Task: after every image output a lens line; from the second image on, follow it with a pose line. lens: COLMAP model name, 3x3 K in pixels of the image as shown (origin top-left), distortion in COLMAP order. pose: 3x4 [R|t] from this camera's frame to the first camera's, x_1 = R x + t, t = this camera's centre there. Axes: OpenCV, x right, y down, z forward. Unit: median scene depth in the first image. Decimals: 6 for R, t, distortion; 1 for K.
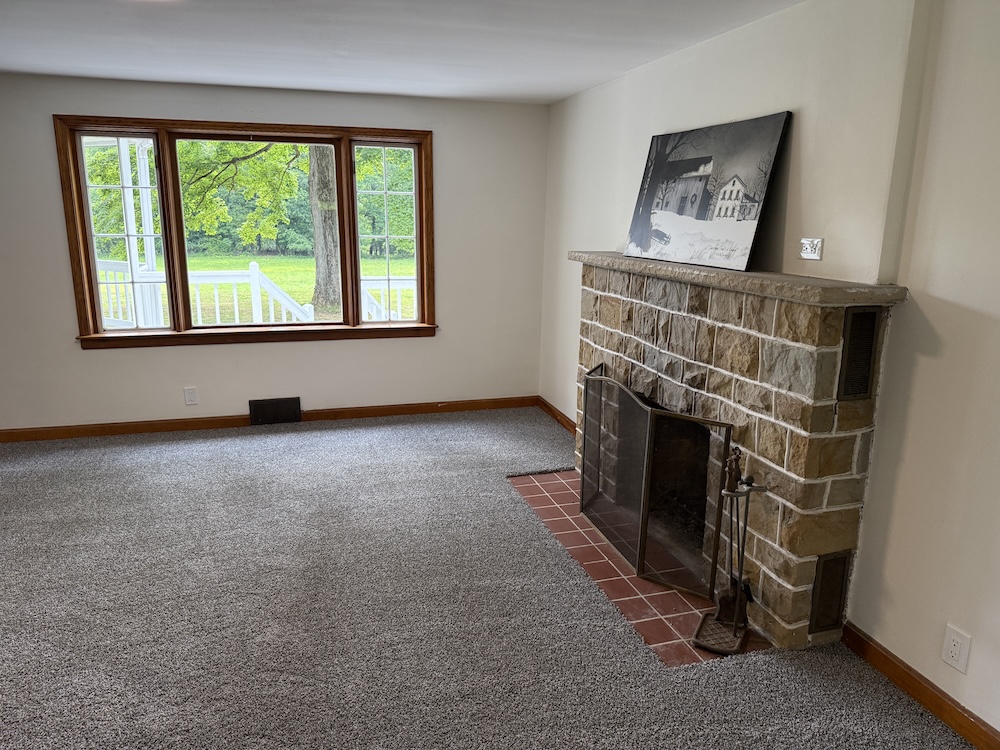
lens RADIAL K [[698.7, 0, 500.0], [0, 698.7, 375.0], [0, 0, 1]] dist [0.083295, -0.126078]
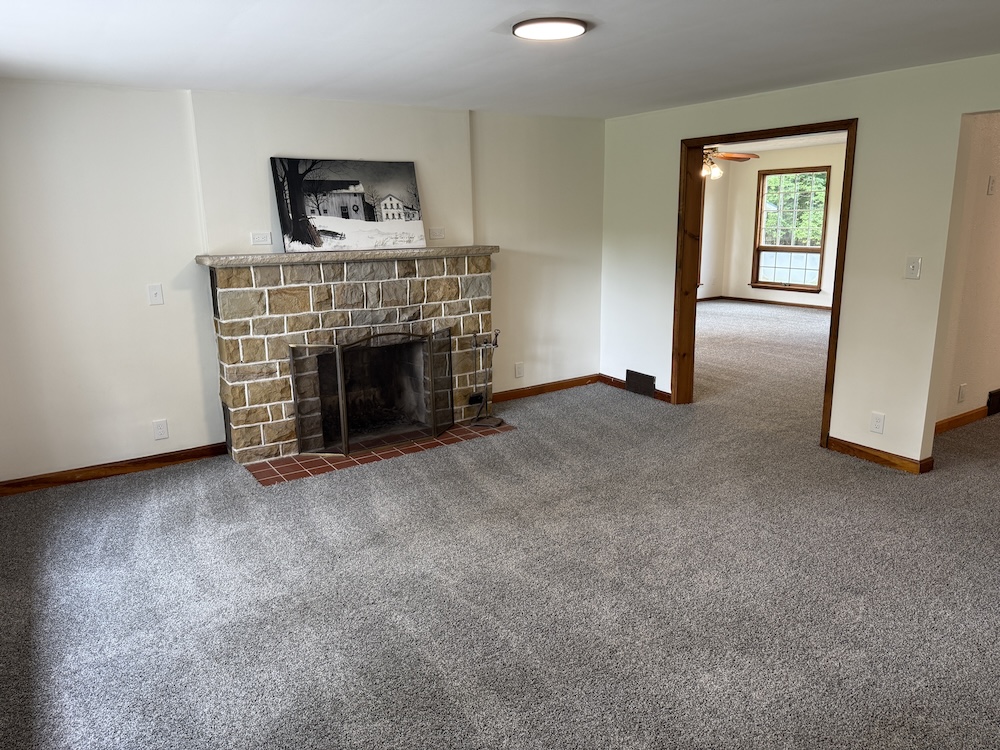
lens RADIAL K [[698.7, 0, 500.0], [0, 698.7, 375.0], [0, 0, 1]] dist [0.083295, -0.126078]
pose [[-0.288882, -0.224903, 0.930573, -1.336274], [0.225359, 0.928726, 0.294416, -0.298496], [-0.930463, 0.294764, -0.217608, 1.173459]]
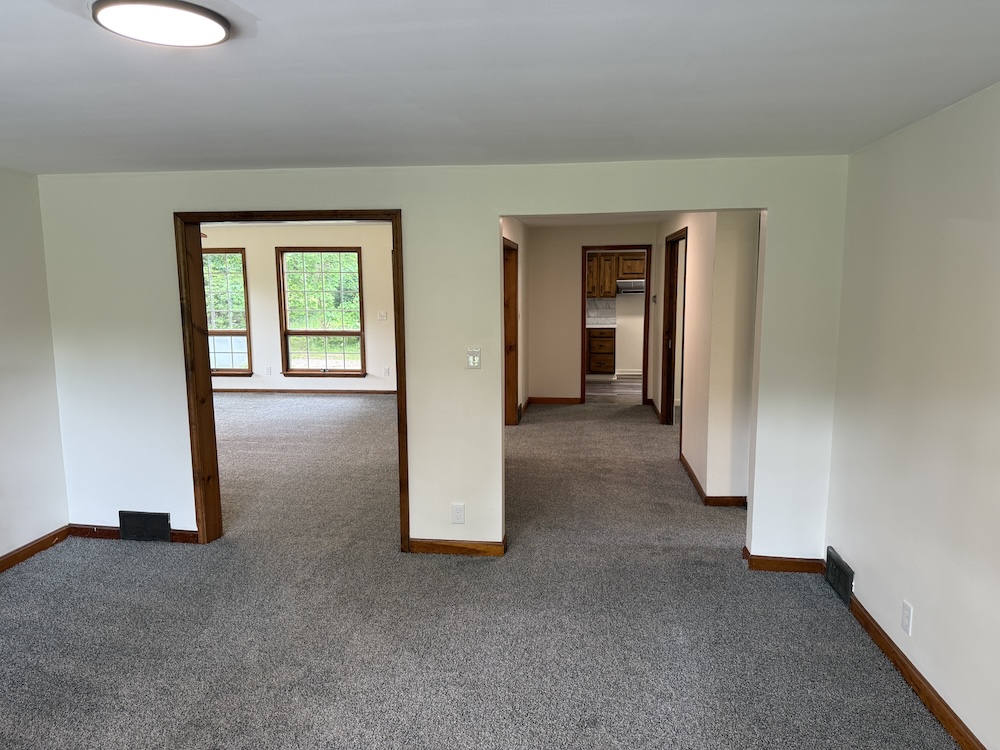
lens RADIAL K [[698.7, 0, 500.0], [0, 698.7, 375.0], [0, 0, 1]] dist [0.083295, -0.126078]
pose [[-0.914583, -0.060799, 0.399802, -0.866100], [0.084883, 0.937749, 0.336783, -0.334471], [-0.395390, 0.341952, -0.852488, 1.238449]]
